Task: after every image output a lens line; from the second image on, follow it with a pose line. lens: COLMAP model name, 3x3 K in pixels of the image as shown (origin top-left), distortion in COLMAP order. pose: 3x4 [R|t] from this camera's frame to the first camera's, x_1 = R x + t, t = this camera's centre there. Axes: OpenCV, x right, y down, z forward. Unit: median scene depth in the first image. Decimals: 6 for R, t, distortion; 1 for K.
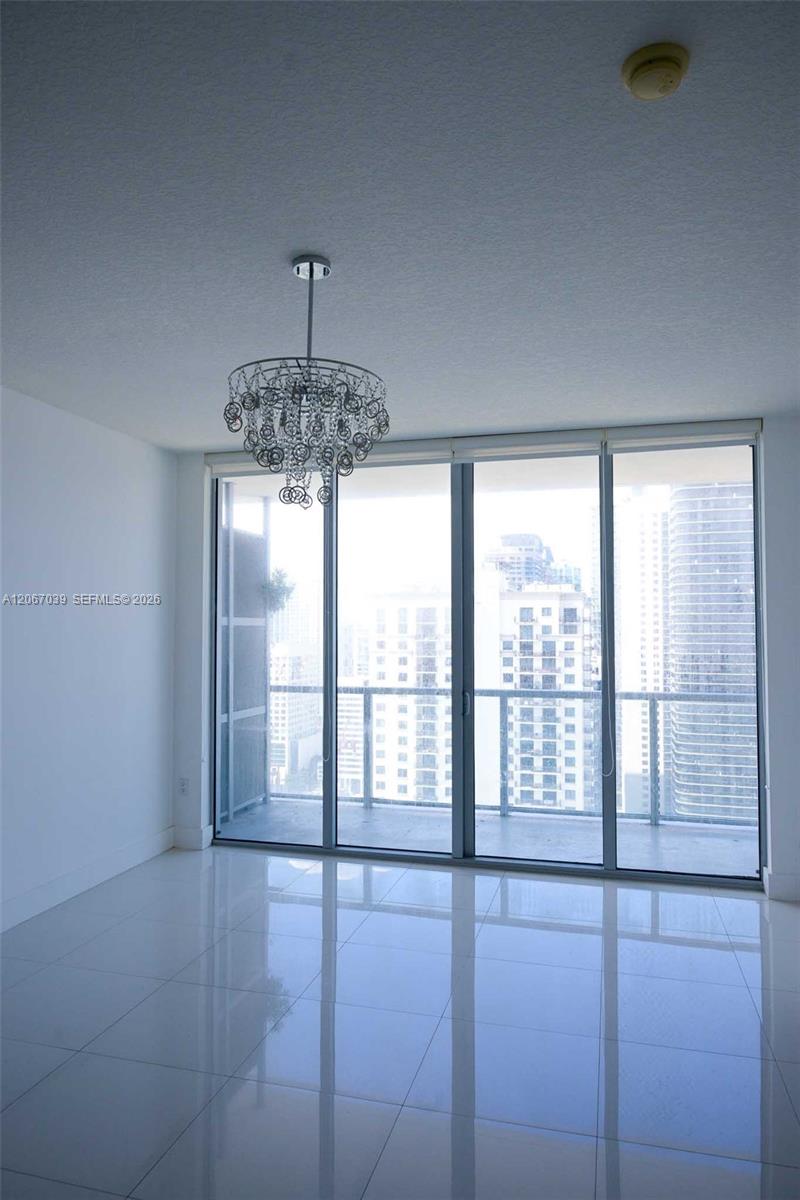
lens RADIAL K [[798.7, 0, 395.8], [0, 798.7, 601.9], [0, 0, 1]] dist [0.001571, 0.002039]
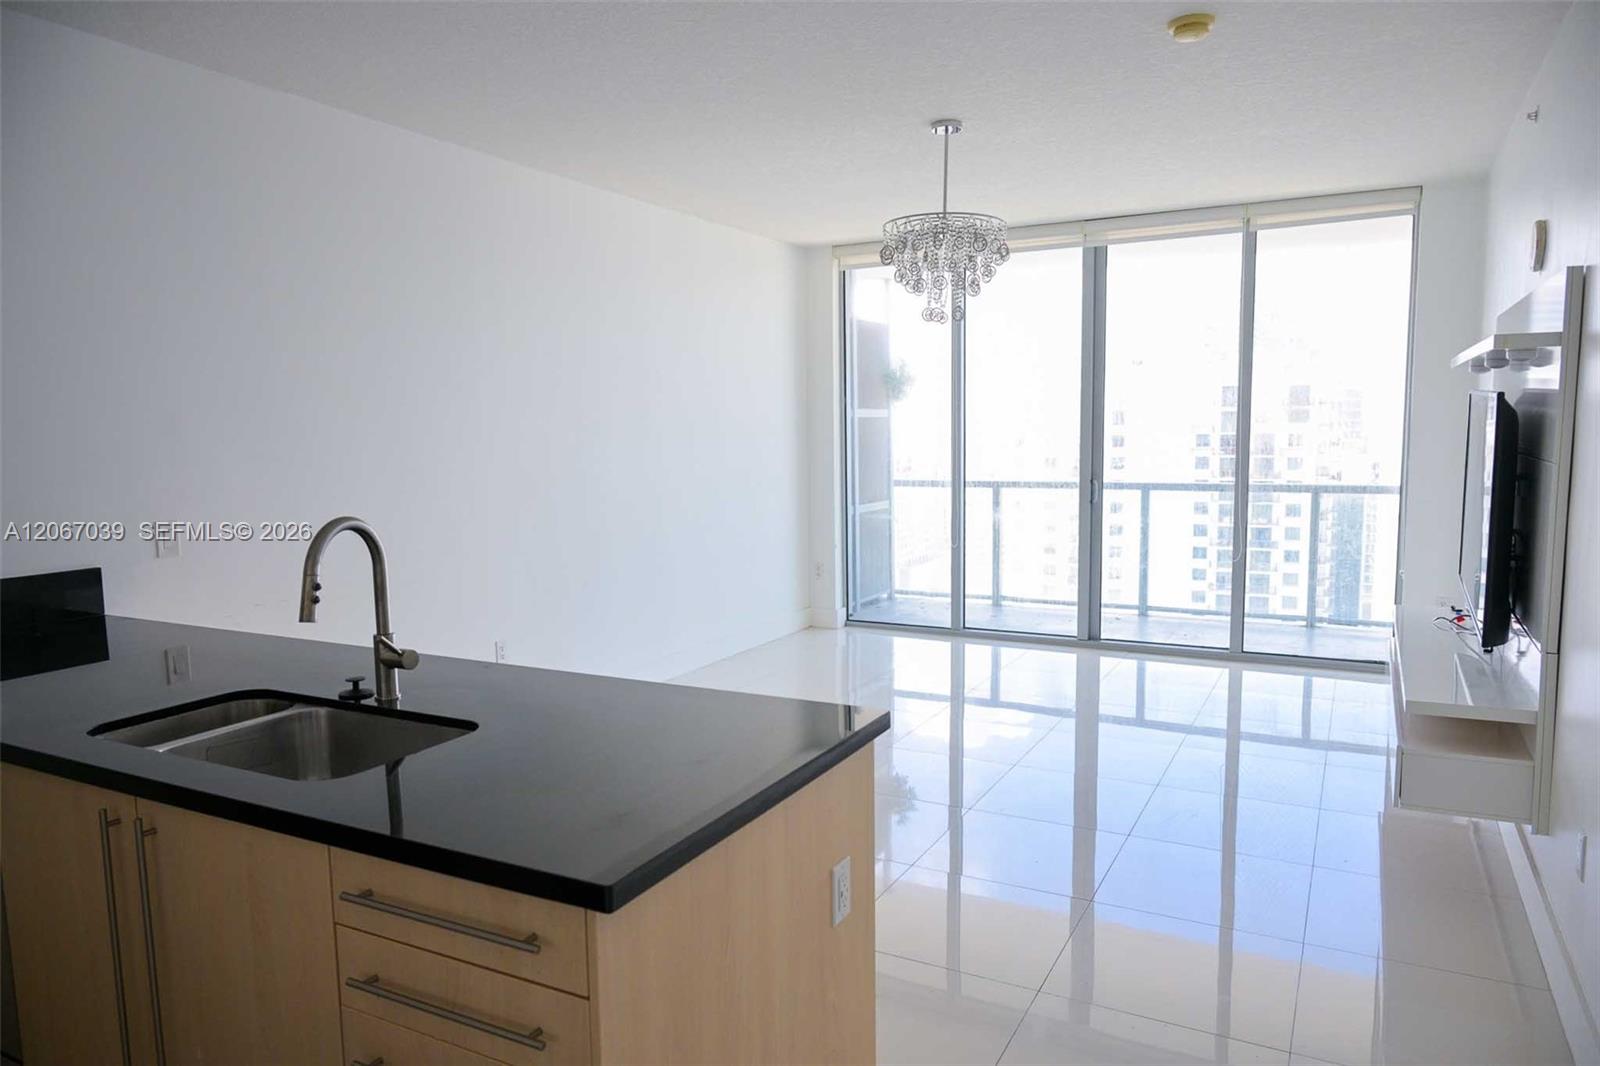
lens RADIAL K [[1064.9, 0, 789.7], [0, 1064.9, 541.4], [0, 0, 1]] dist [0.001571, 0.002039]
pose [[0.973158, 0.011068, -0.229870, 0.021236], [0.022498, 0.989483, 0.142890, -0.010132], [0.229034, -0.144226, 0.962674, -0.354437]]
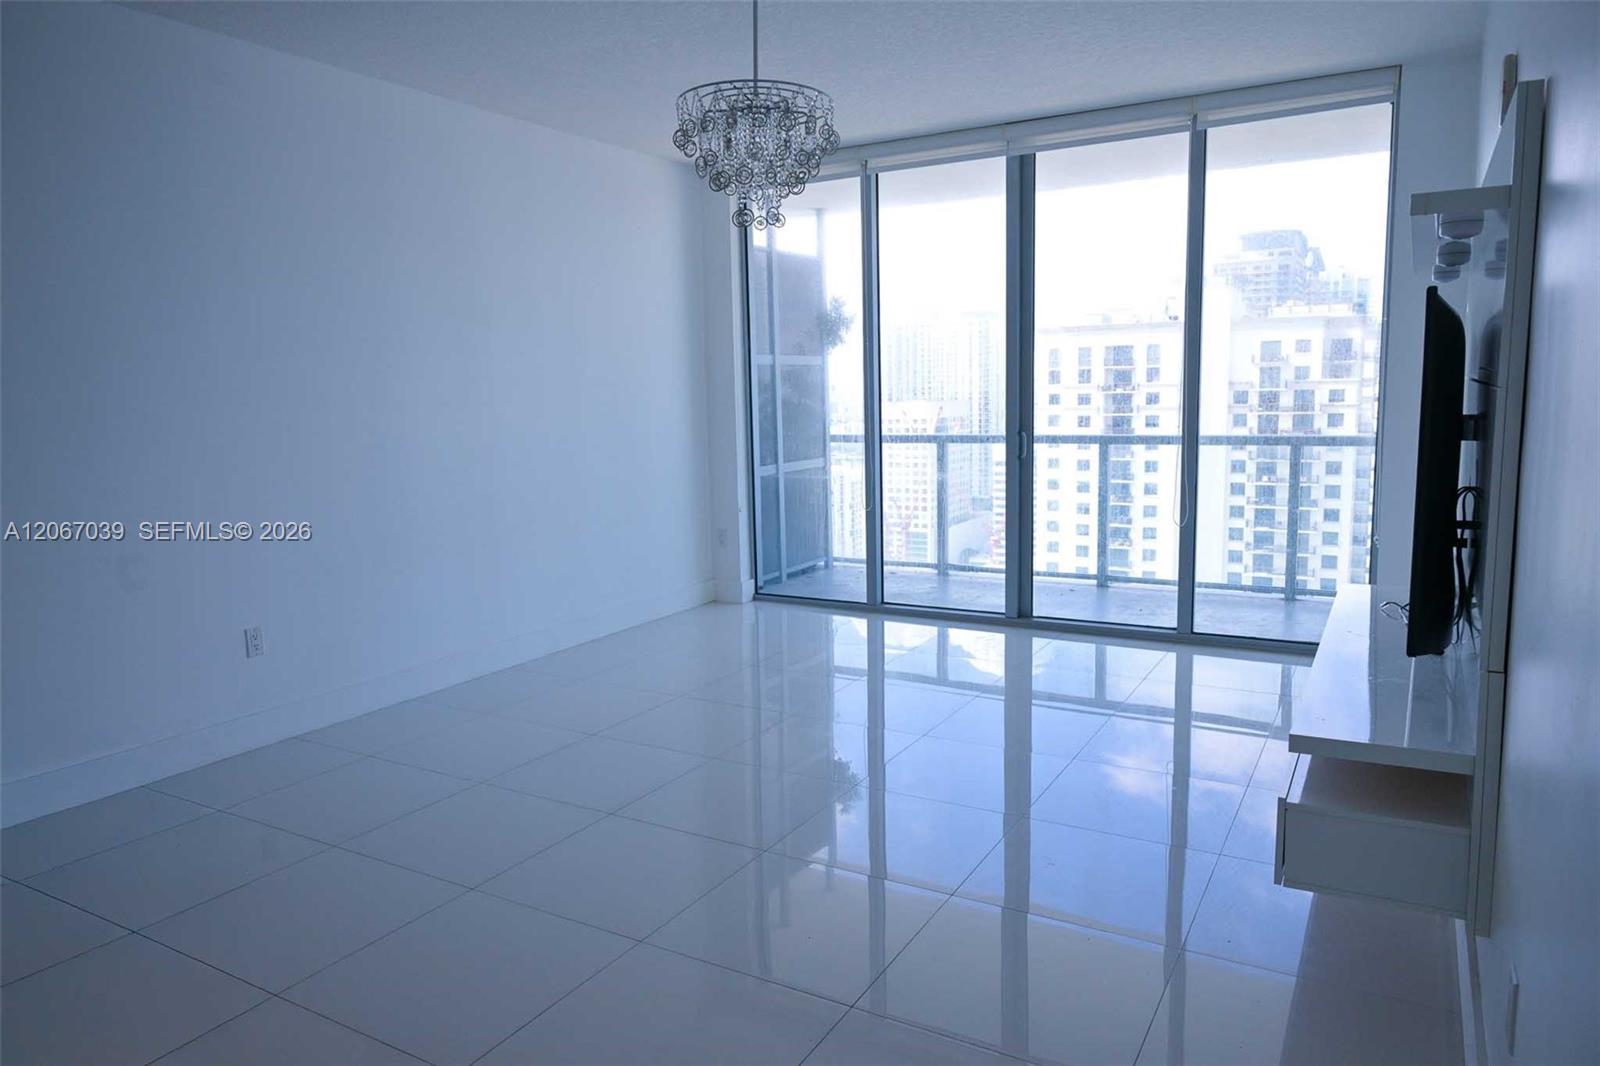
lens RADIAL K [[1064.9, 0, 791.5], [0, 1064.9, 527.6], [0, 0, 1]] dist [0.001571, 0.002039]
pose [[0.965479, 0.013079, -0.260151, 0.132887], [0.031324, 0.985661, 0.165806, 0.014929], [0.258590, -0.168231, 0.951225, -0.158282]]
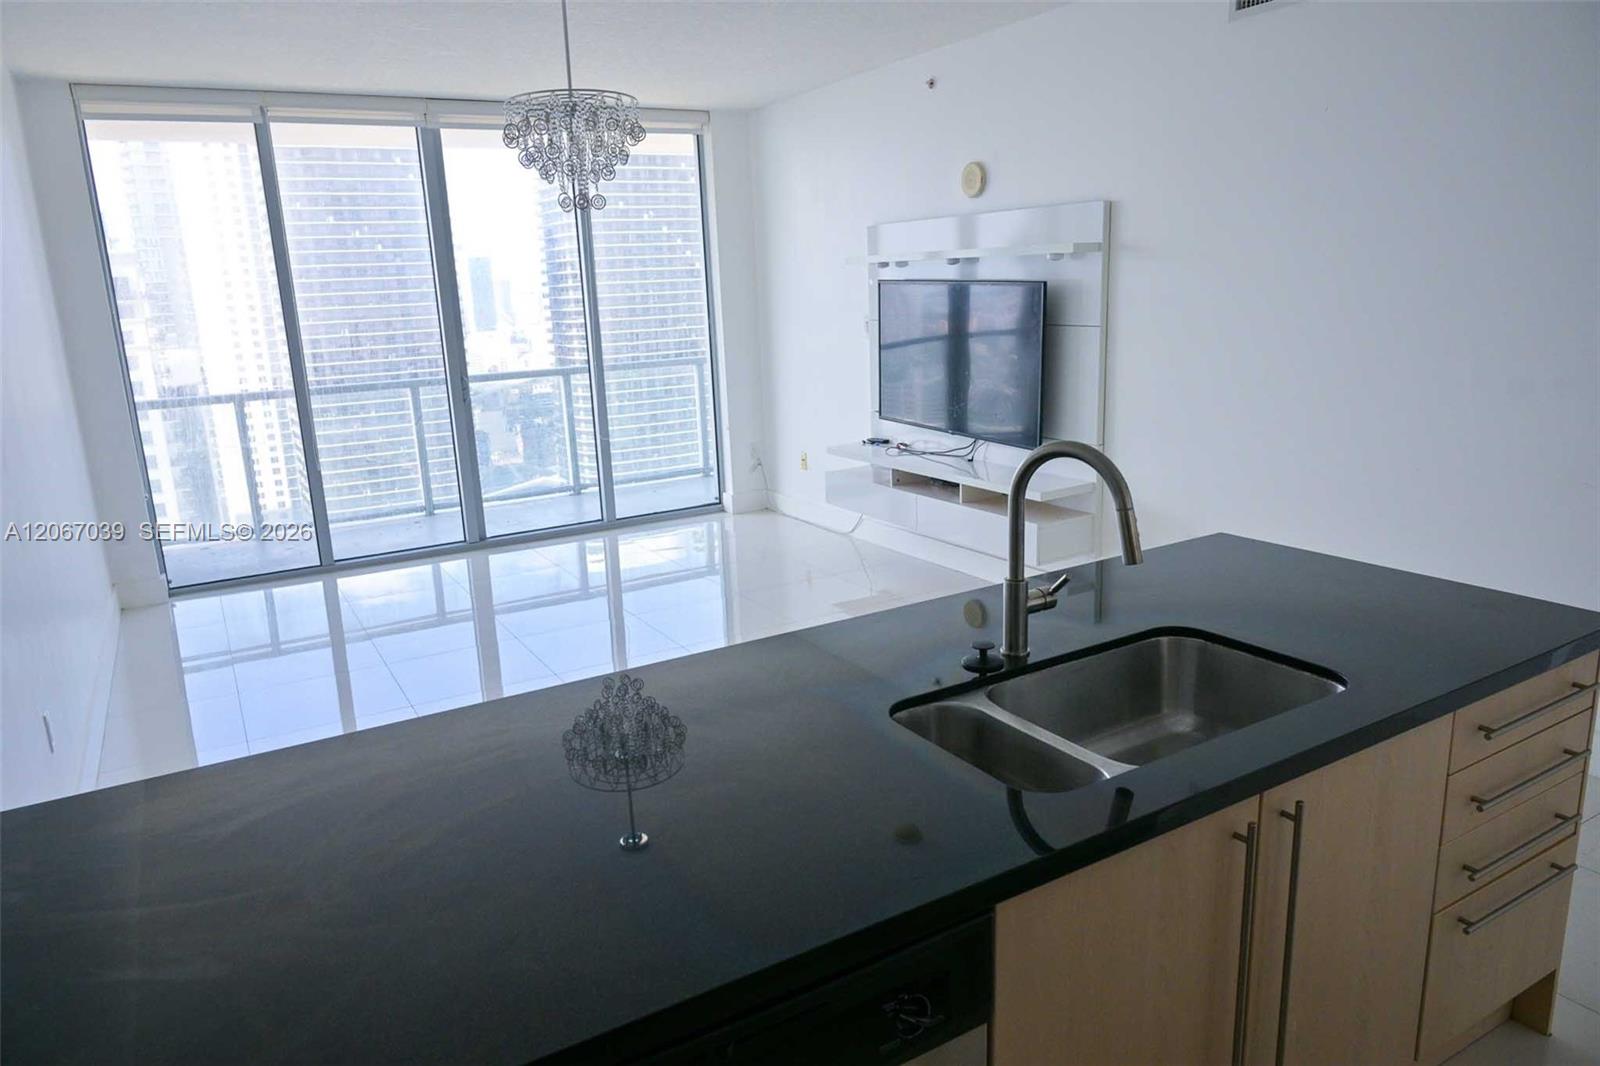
lens RADIAL K [[1064.9, 0, 794.8], [0, 1064.9, 544.4], [0, 0, 1]] dist [0.001571, 0.002039]
pose [[0.707385, -0.199974, 0.677950, -0.498146], [0.019741, 0.964360, 0.263858, -0.025537], [-0.706553, -0.173266, 0.686121, -0.202464]]
